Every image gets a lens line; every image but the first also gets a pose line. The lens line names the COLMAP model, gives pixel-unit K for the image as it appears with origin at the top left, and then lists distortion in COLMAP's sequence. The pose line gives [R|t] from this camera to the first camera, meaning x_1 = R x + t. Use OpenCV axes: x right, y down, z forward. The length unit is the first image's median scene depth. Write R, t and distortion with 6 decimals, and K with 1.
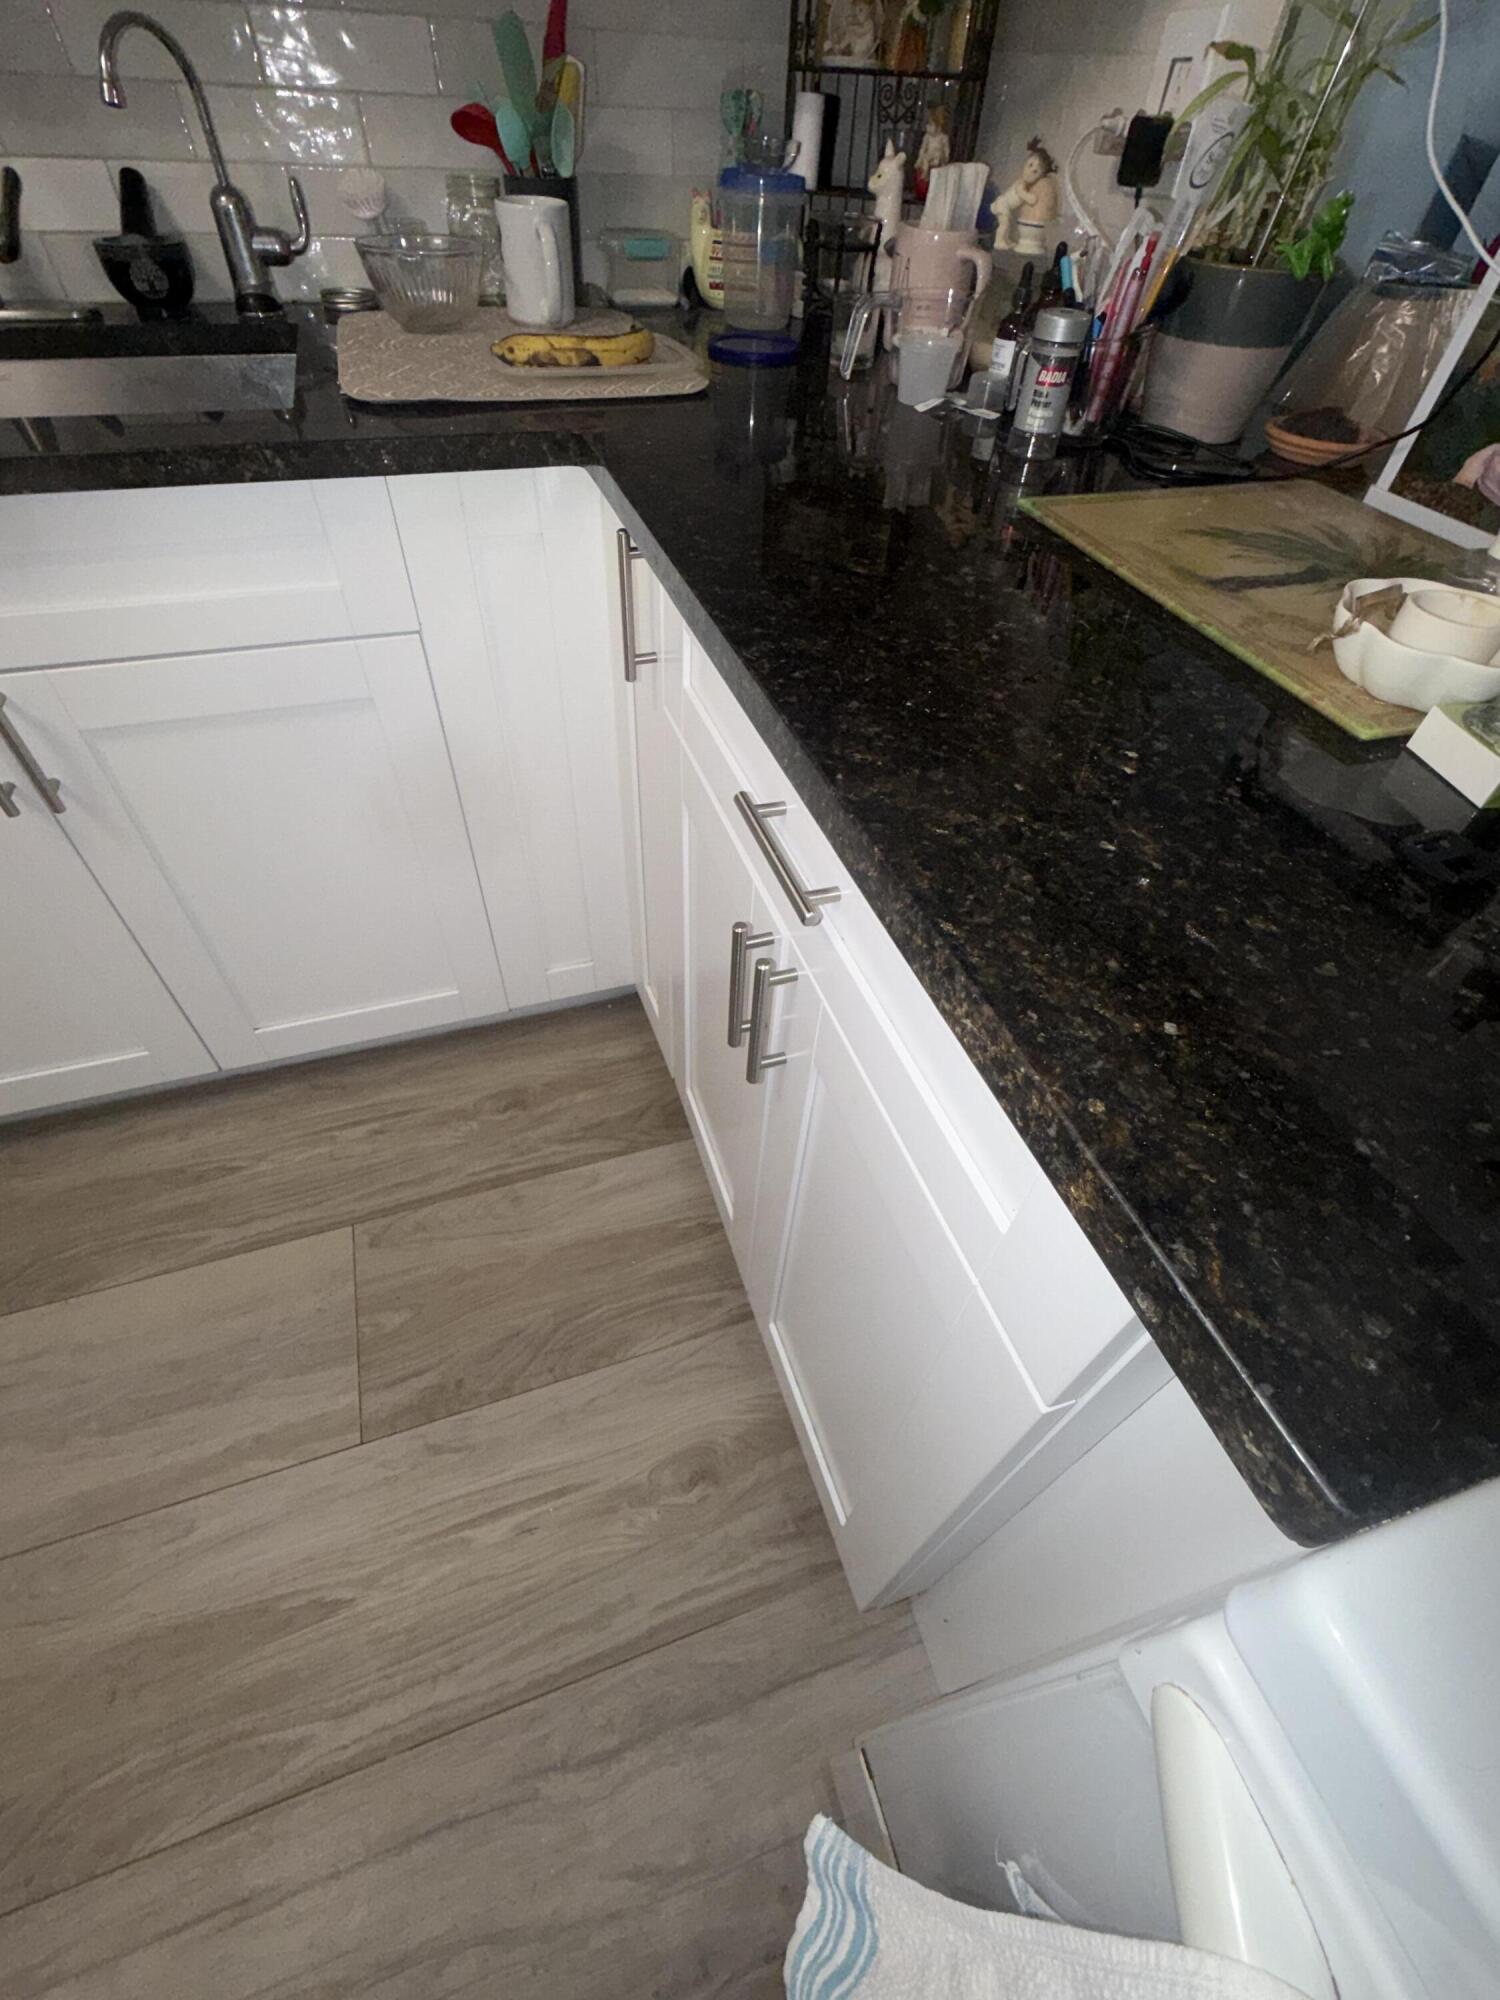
lens RADIAL K [[855.0, 0, 745.5], [0, 855.0, 997.4], [0, 0, 1]] dist [-0.000554, 0.000847]
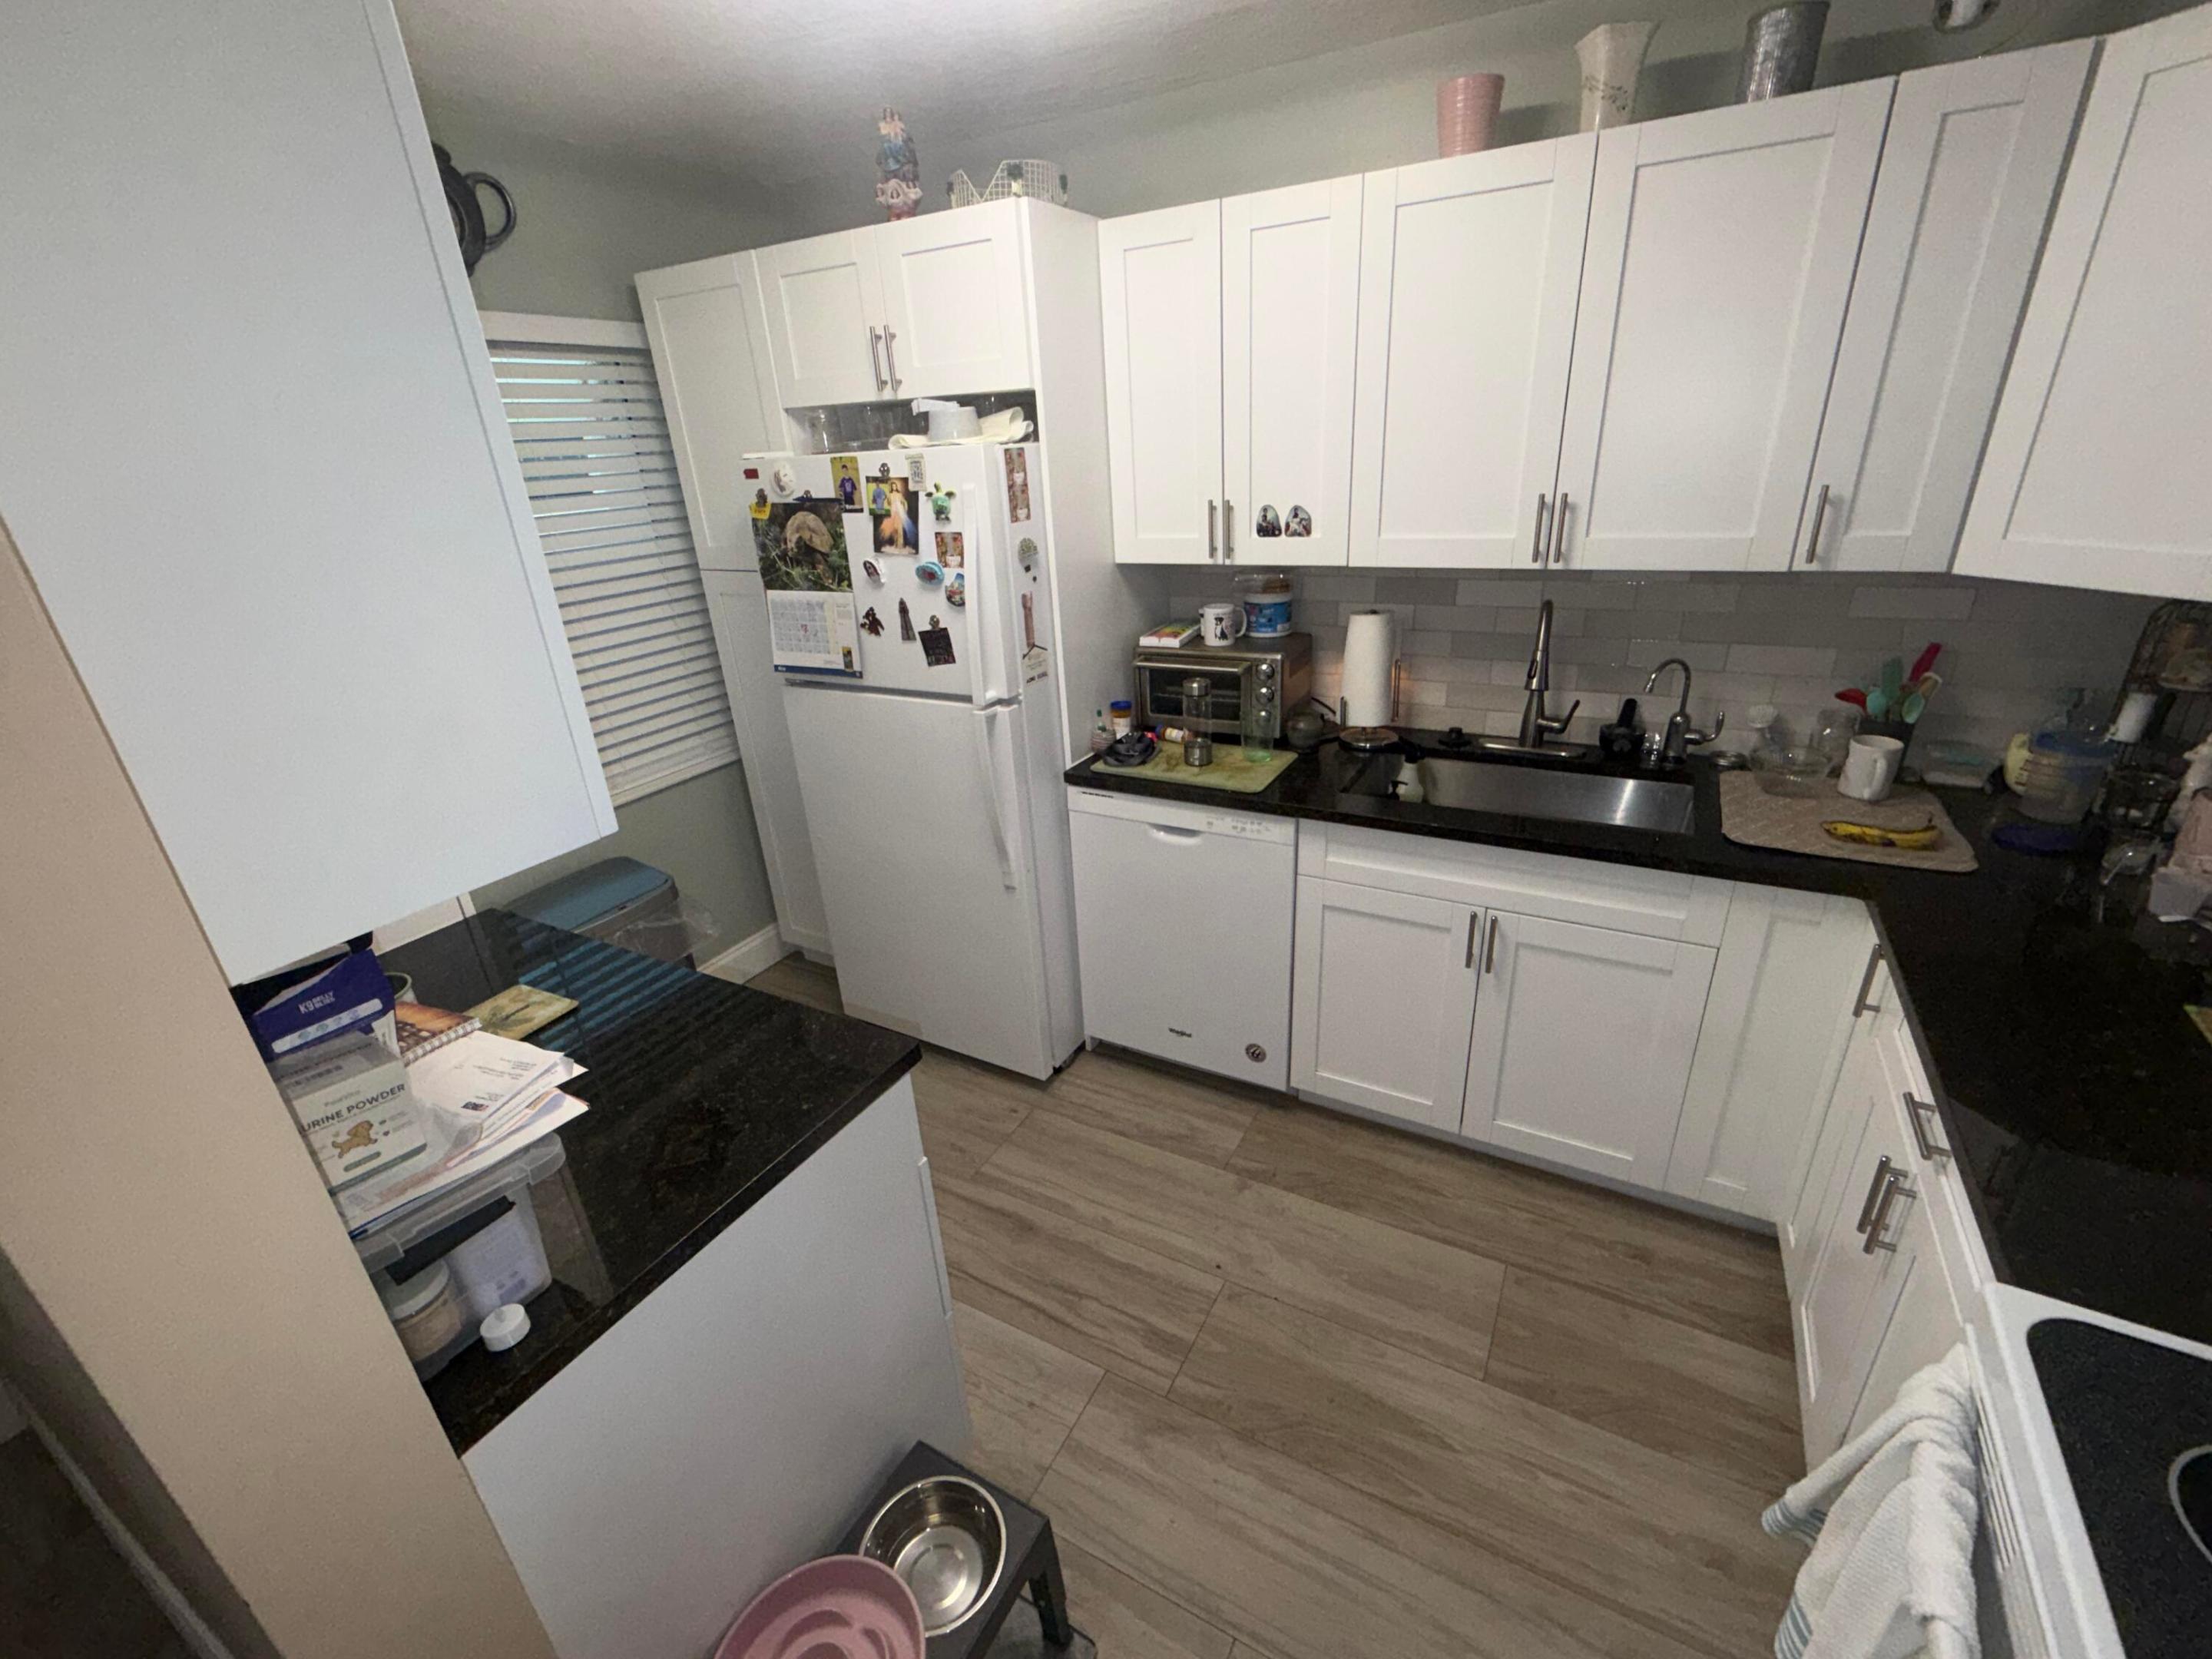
lens RADIAL K [[945.7, 0, 1106.9], [0, 945.7, 838.5], [0, 0, 1]] dist [-0.000554, 0.000847]
pose [[0.667592, 0.222048, -0.710644, 0.105977], [-0.485476, 0.853491, -0.189383, 0.332720], [0.564477, 0.471431, 0.677583, -1.048118]]
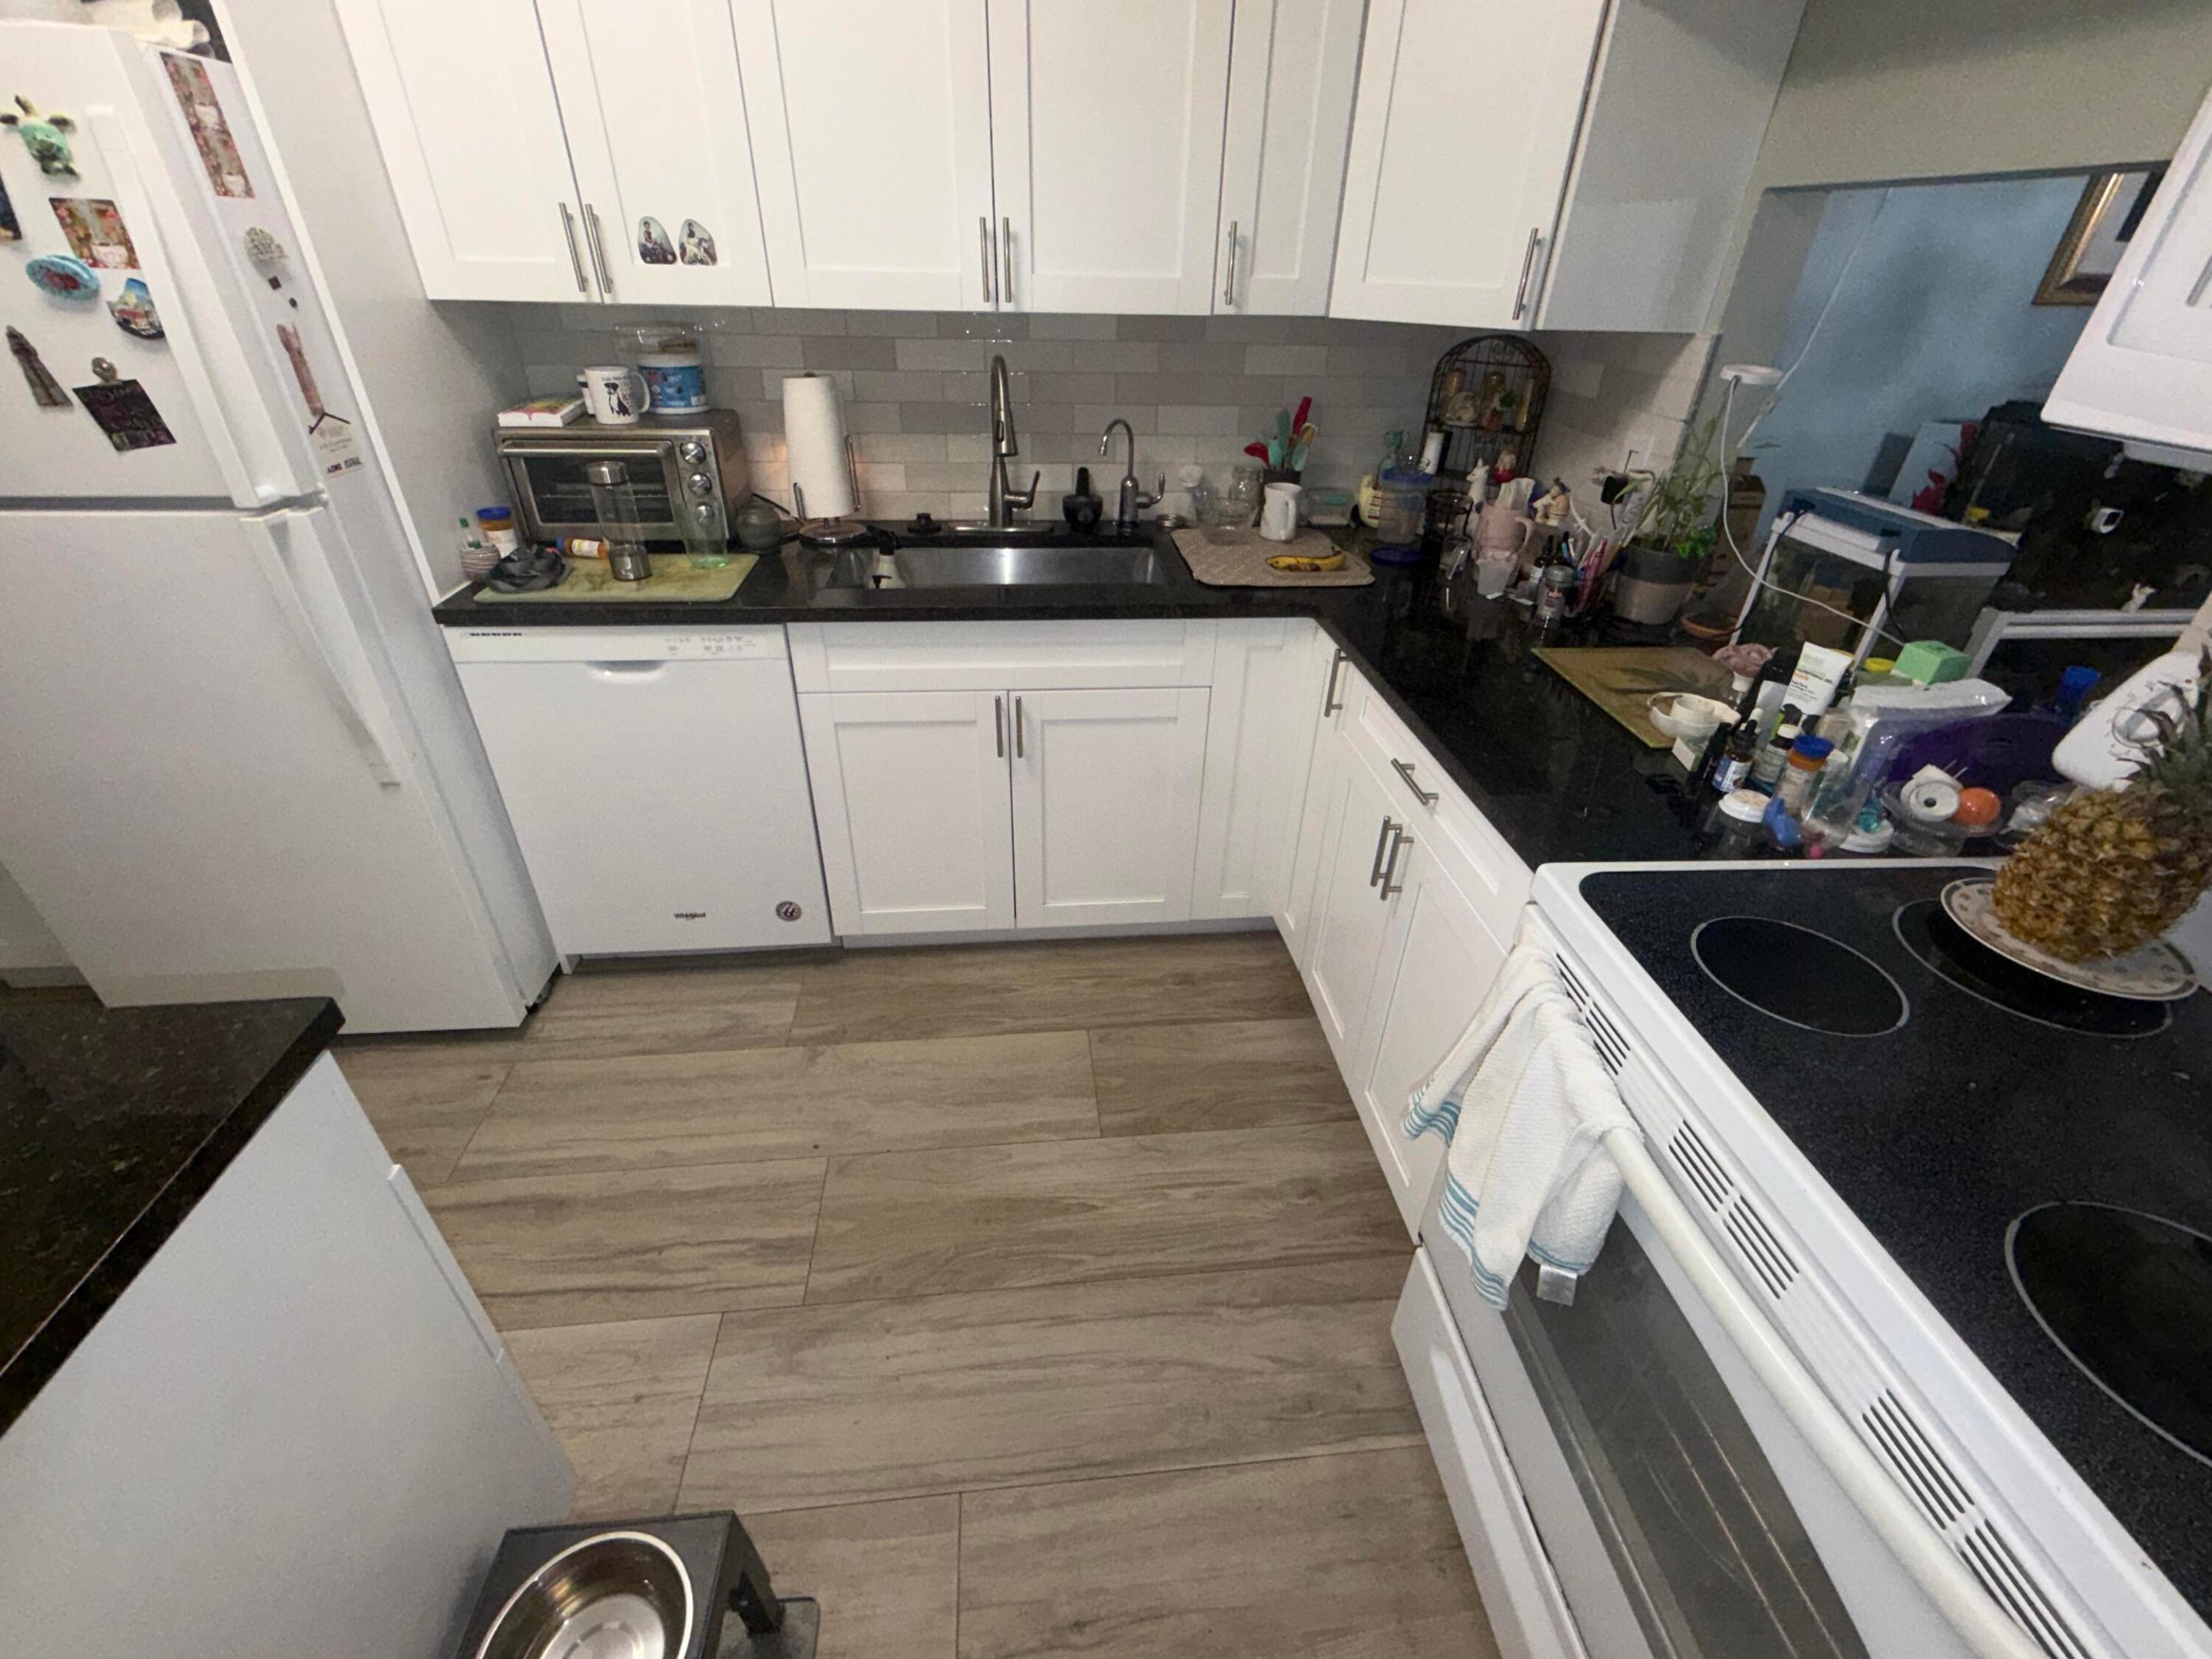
lens RADIAL K [[945.7, 0, 1106.9], [0, 945.7, 838.5], [0, 0, 1]] dist [-0.000554, 0.000847]
pose [[0.975586, 0.102178, -0.194402, -0.143588], [-0.150020, 0.956525, -0.250109, 0.423321], [0.160395, 0.273167, 0.948501, -0.874898]]
